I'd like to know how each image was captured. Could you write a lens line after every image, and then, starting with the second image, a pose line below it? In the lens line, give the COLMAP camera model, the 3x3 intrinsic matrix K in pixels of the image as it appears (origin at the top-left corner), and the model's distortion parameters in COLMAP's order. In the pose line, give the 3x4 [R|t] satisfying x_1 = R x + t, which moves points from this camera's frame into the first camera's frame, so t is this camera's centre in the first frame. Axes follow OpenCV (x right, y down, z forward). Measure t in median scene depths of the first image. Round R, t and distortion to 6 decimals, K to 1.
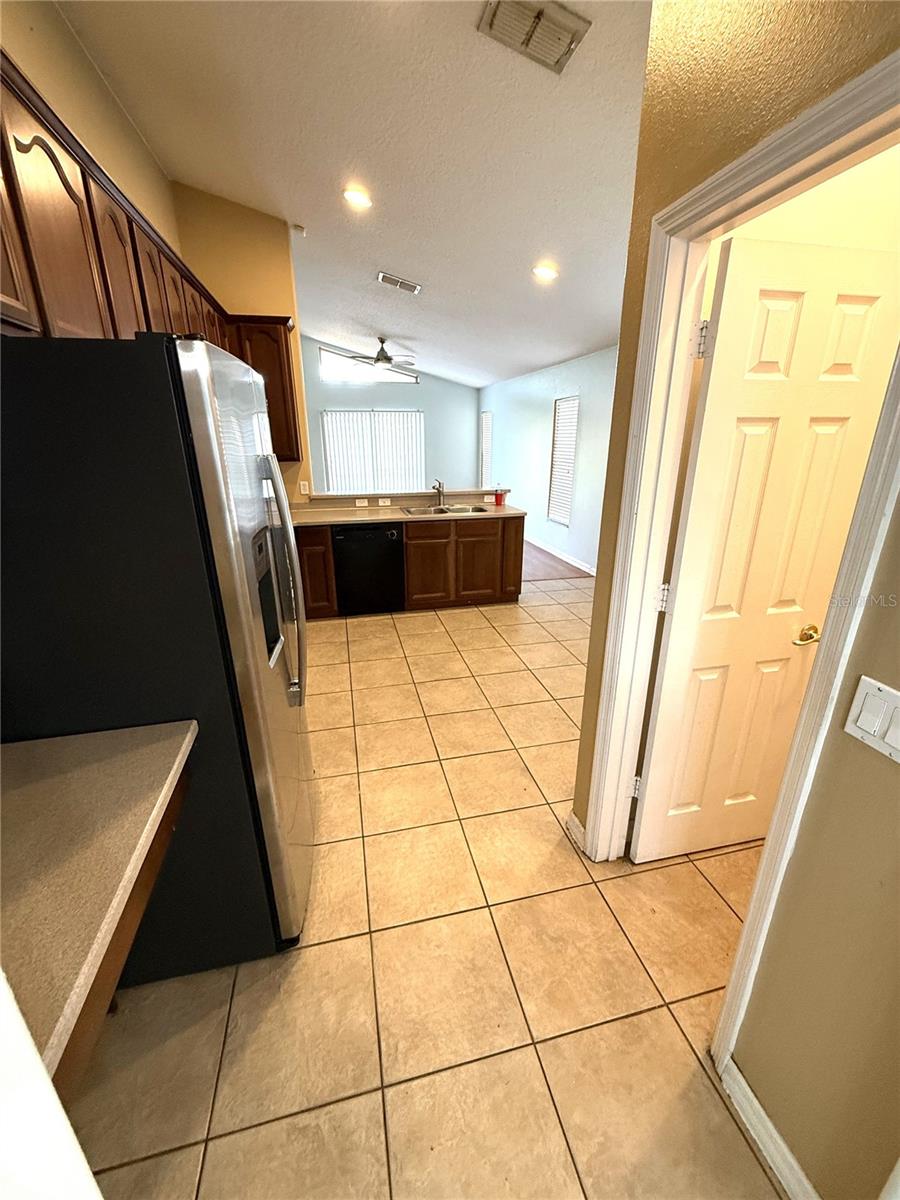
lens RADIAL K [[481.1, 0, 448.1], [0, 481.1, 601.4], [0, 0, 1]] dist [0.002579, 0.000146]
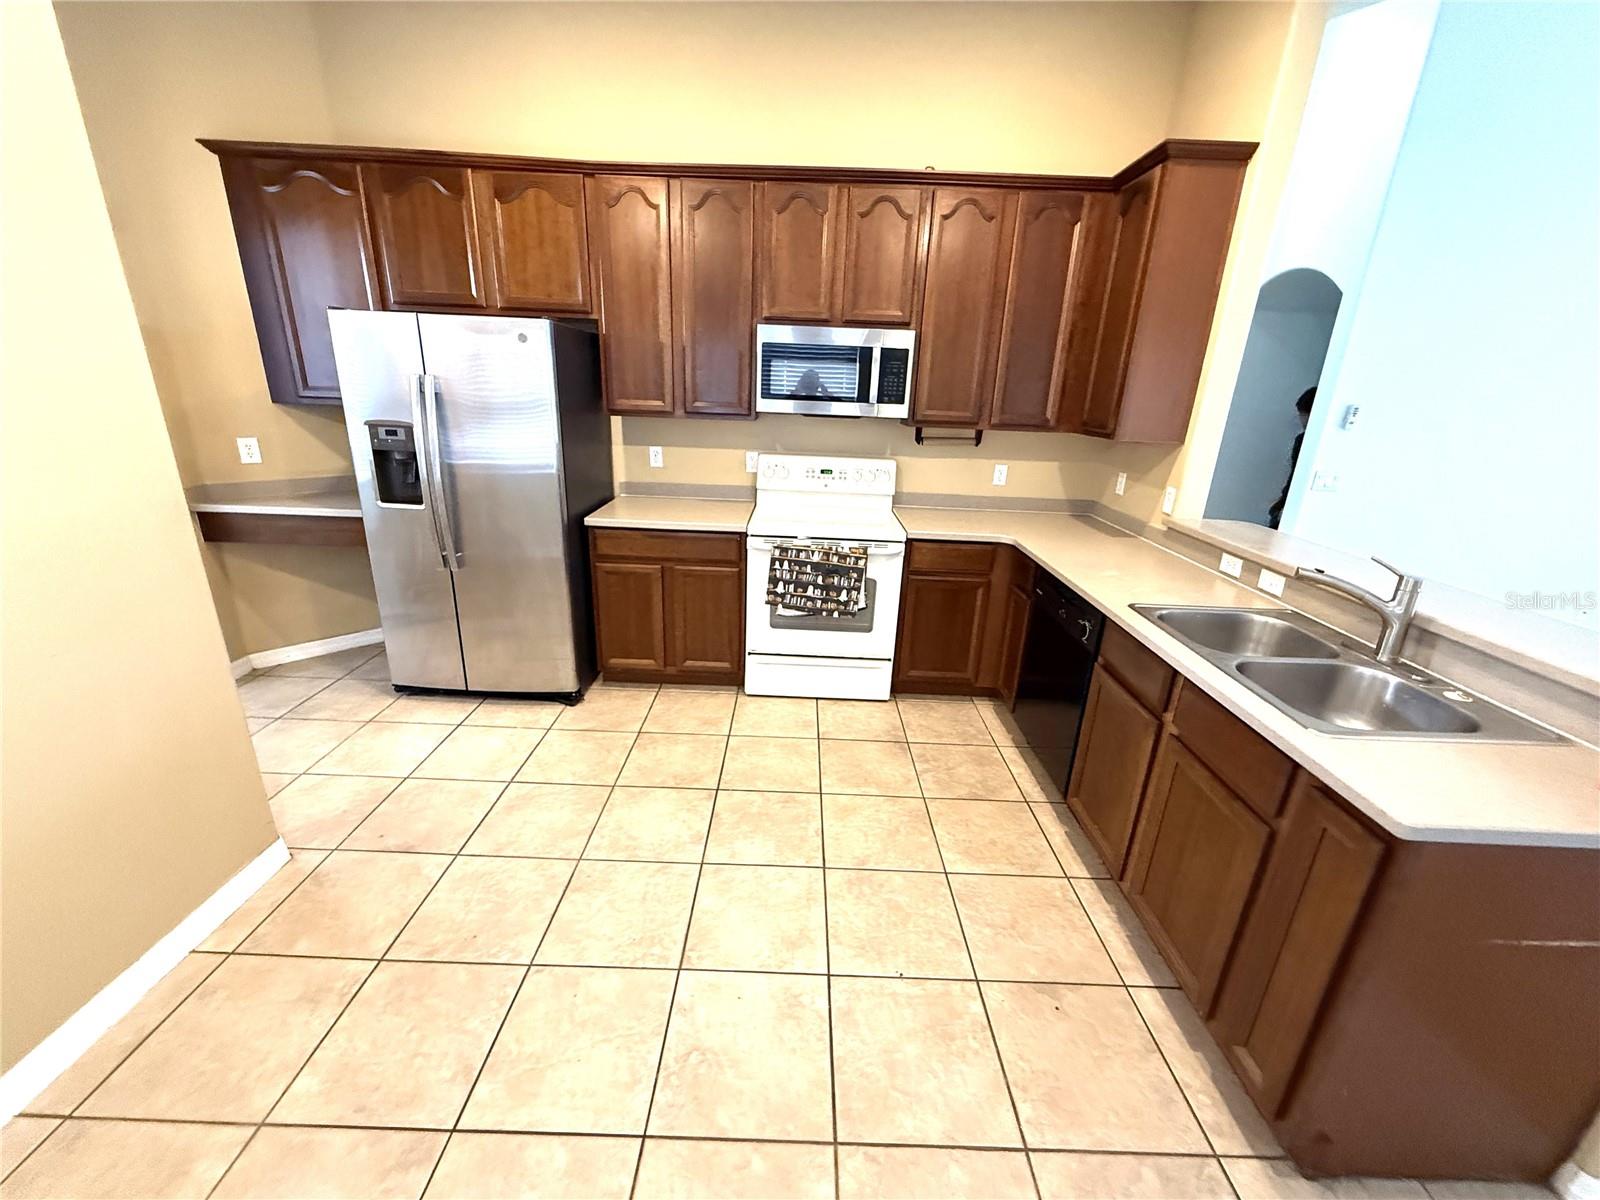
lens RADIAL K [[641.5, 0, 795.6], [0, 641.5, 600.4], [0, 0, 1]] dist [0.002579, 0.000146]
pose [[-0.238678, 0.309169, -0.920569, 0.422761], [-0.348085, 0.857738, 0.378316, -0.273165], [0.906570, 0.410732, -0.097106, 0.799637]]
